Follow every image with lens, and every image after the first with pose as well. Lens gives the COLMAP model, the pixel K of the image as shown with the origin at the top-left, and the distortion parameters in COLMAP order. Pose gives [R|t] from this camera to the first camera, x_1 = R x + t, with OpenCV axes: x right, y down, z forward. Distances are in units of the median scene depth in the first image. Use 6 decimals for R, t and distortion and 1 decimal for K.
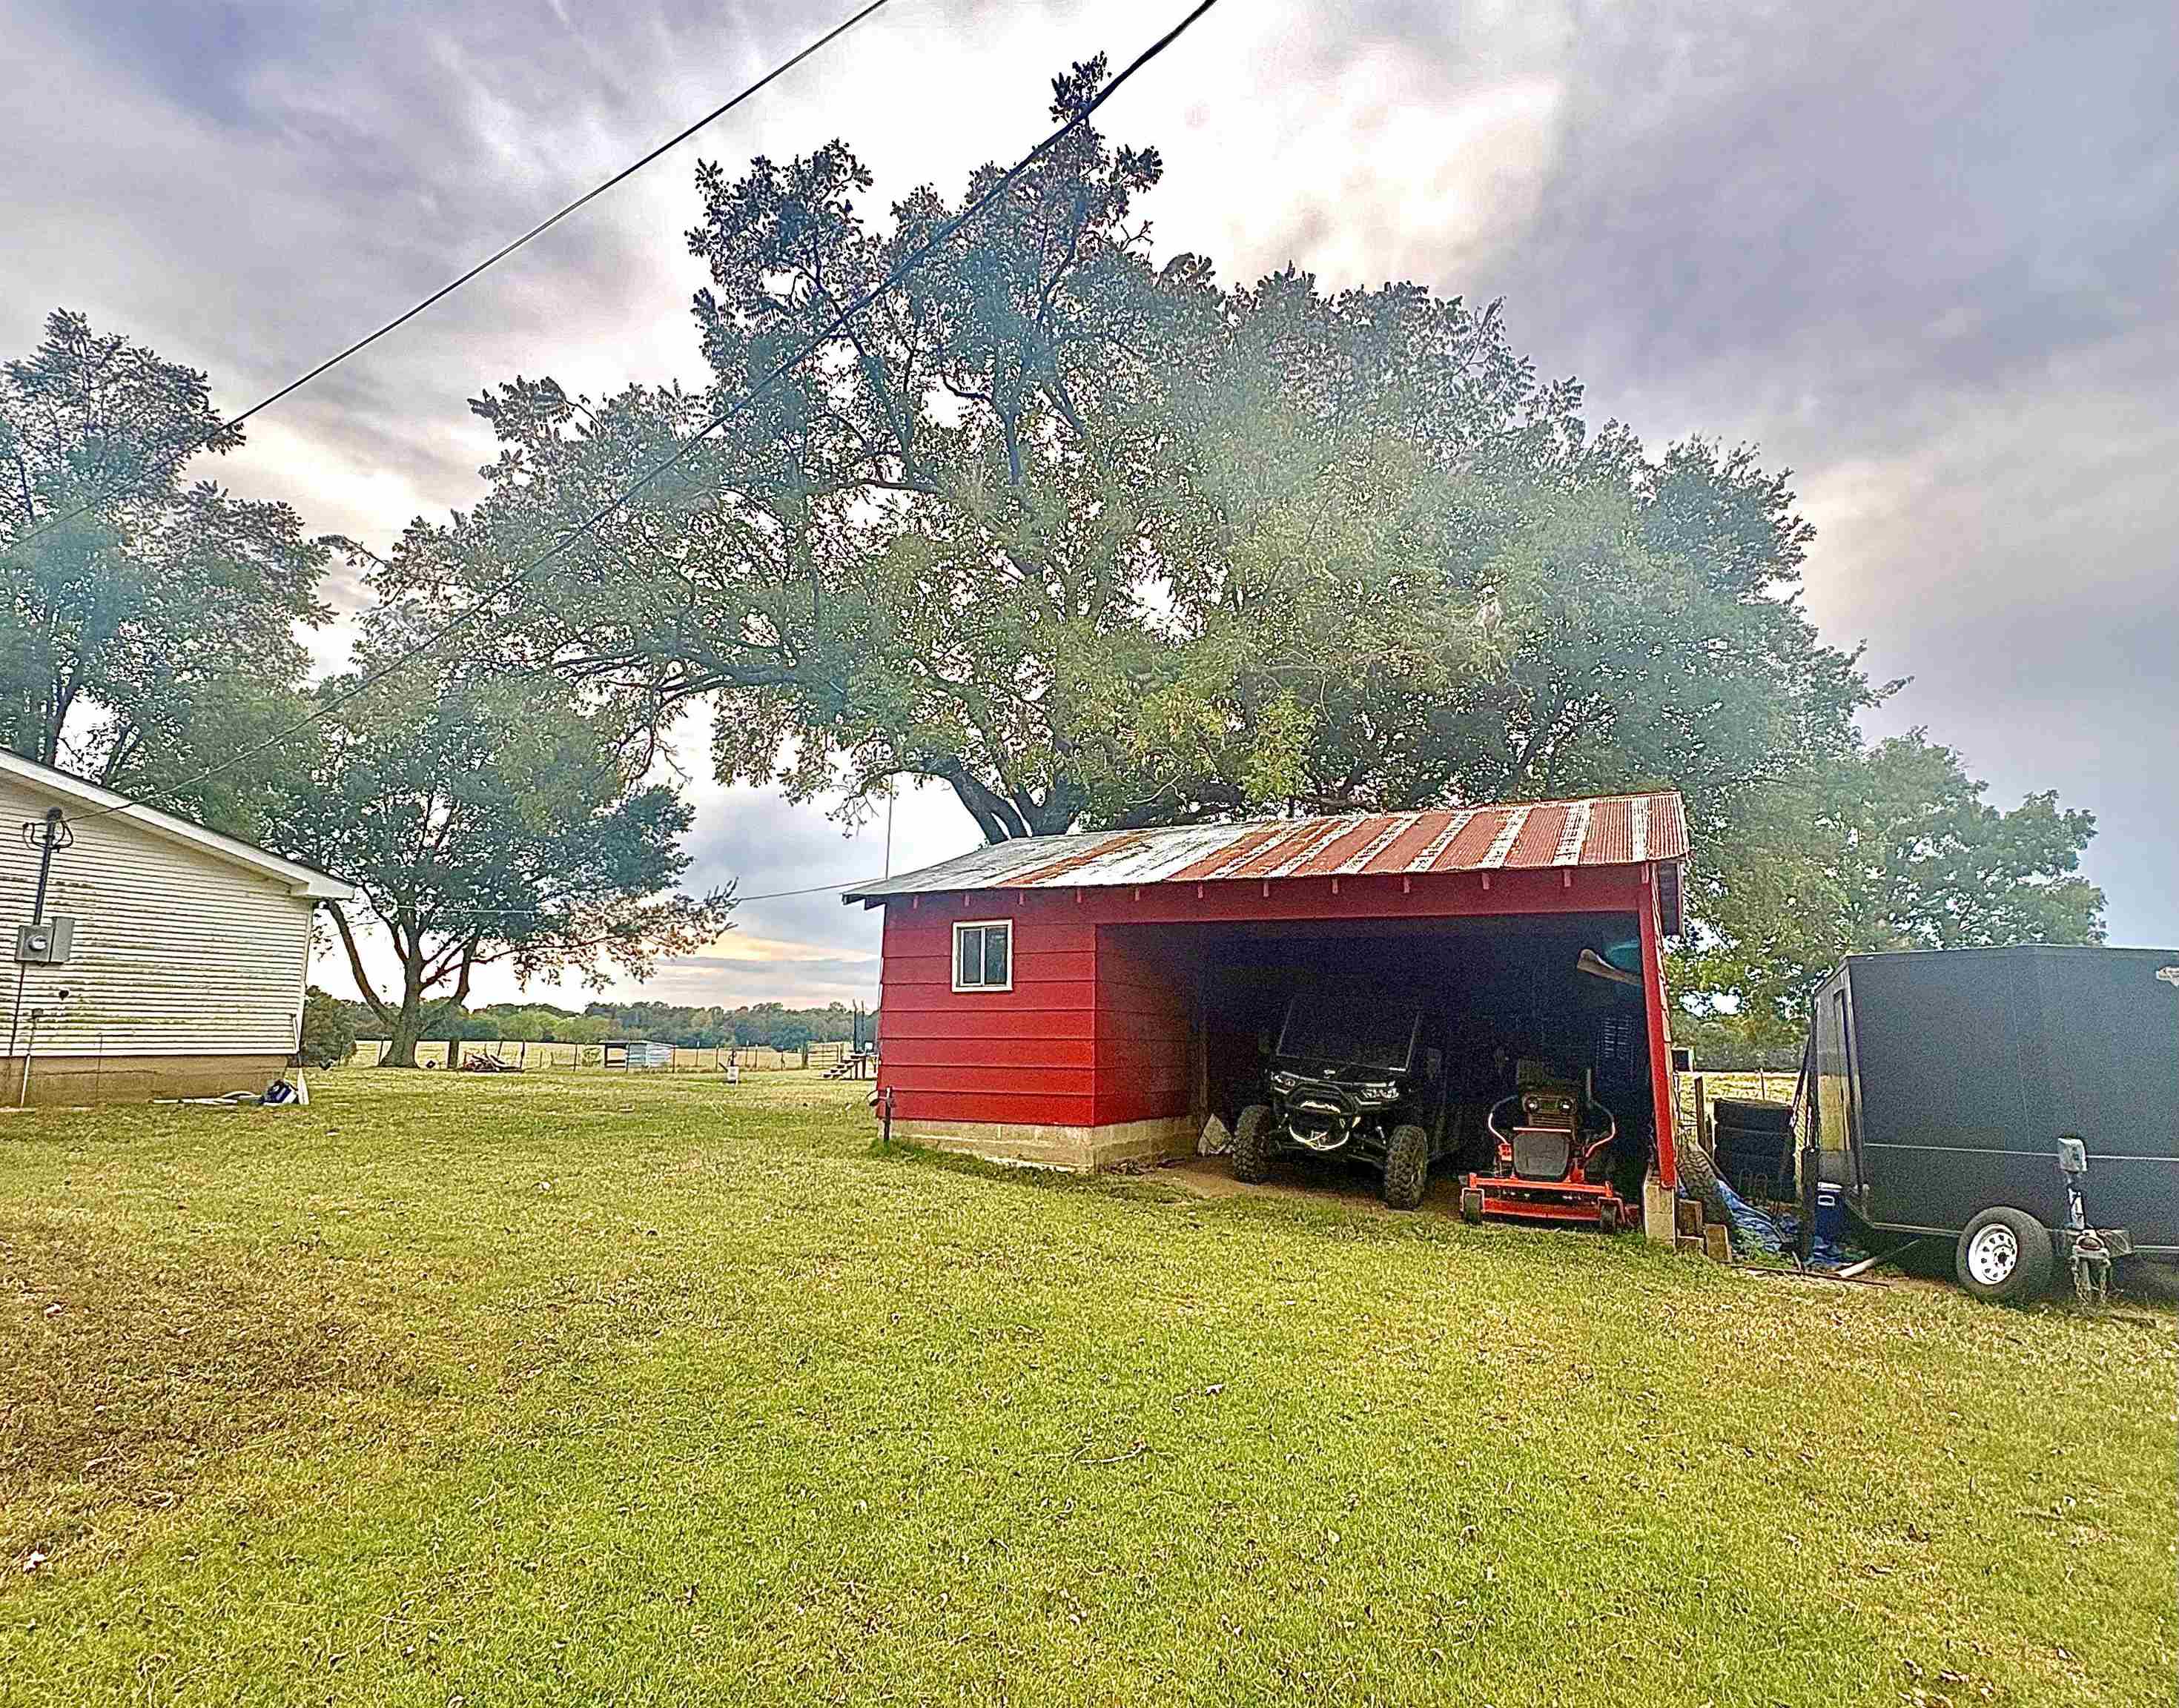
lens RADIAL K [[1140.3, 0, 1089.5], [0, 1140.3, 854.0], [0, 0, 1]] dist [0.001871, 0.000833]
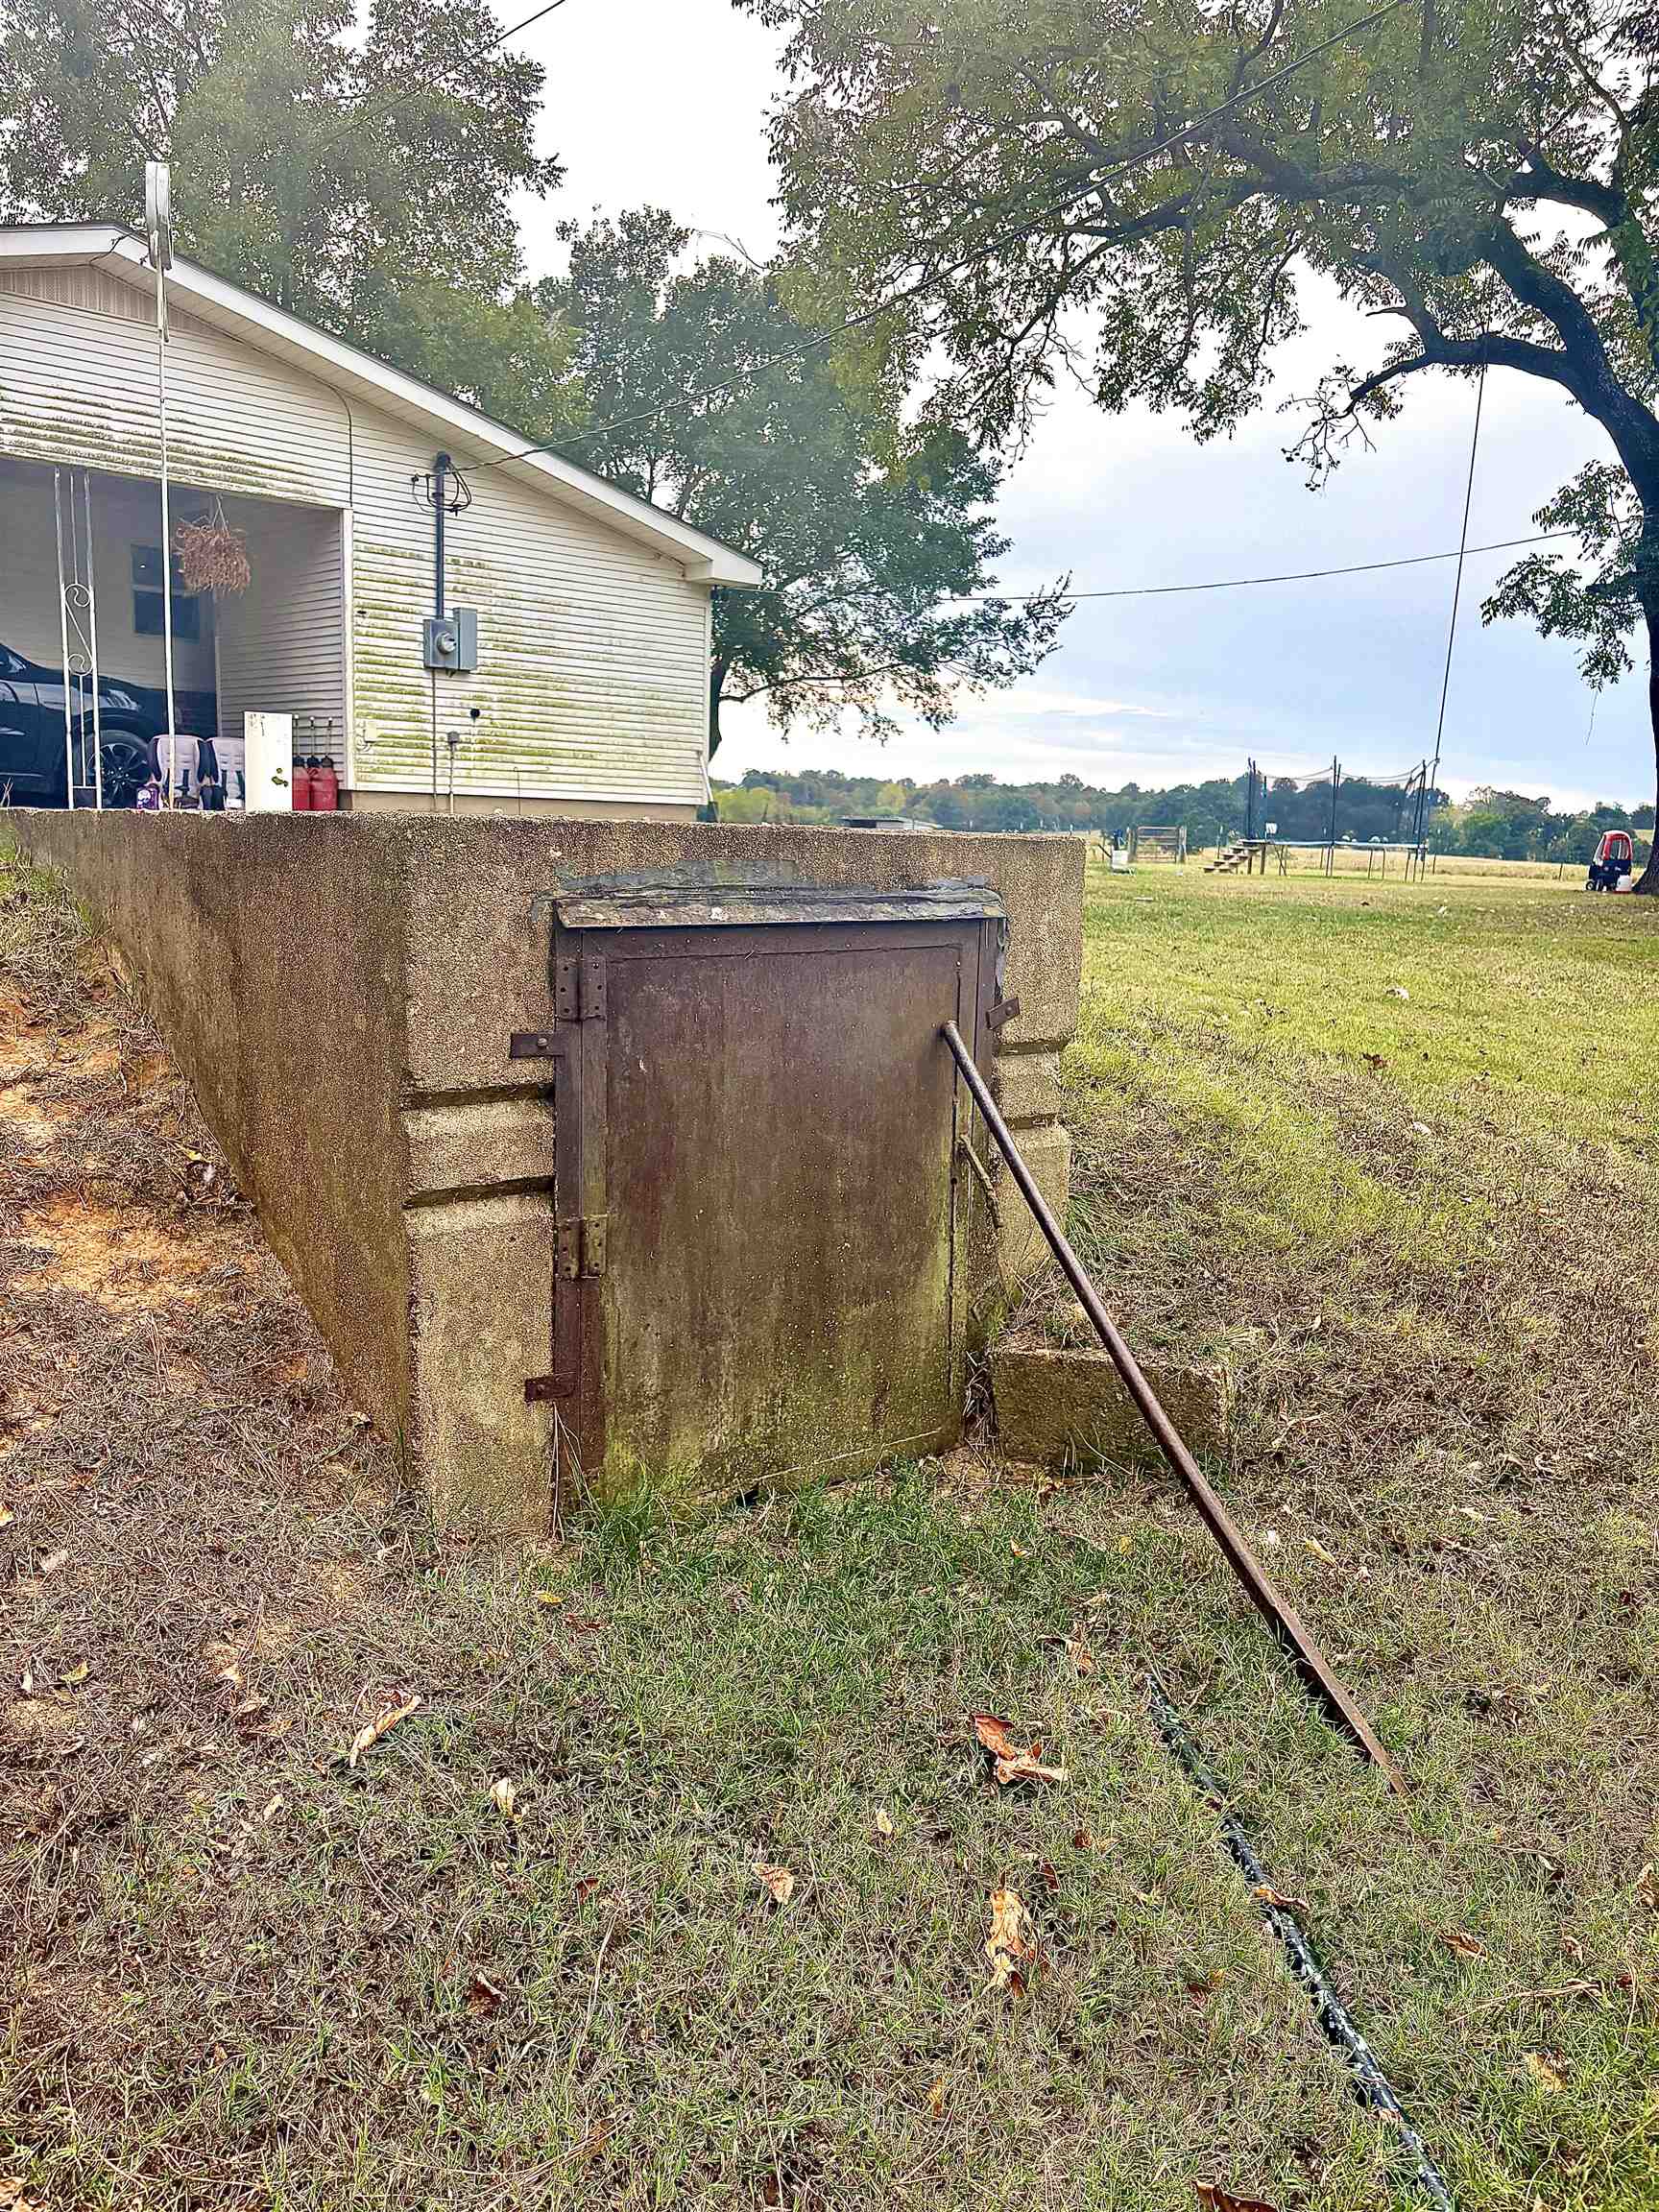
lens RADIAL K [[1613.4, 0, 829.5], [0, 1613.4, 1106.0], [0, 0, 1]] dist [-0.000166, 0.000088]
pose [[0.943441, 0.080978, -0.321498, -0.120136], [0.027263, 0.947480, 0.318651, 0.013336], [0.330416, -0.309393, 0.891684, 0.013104]]
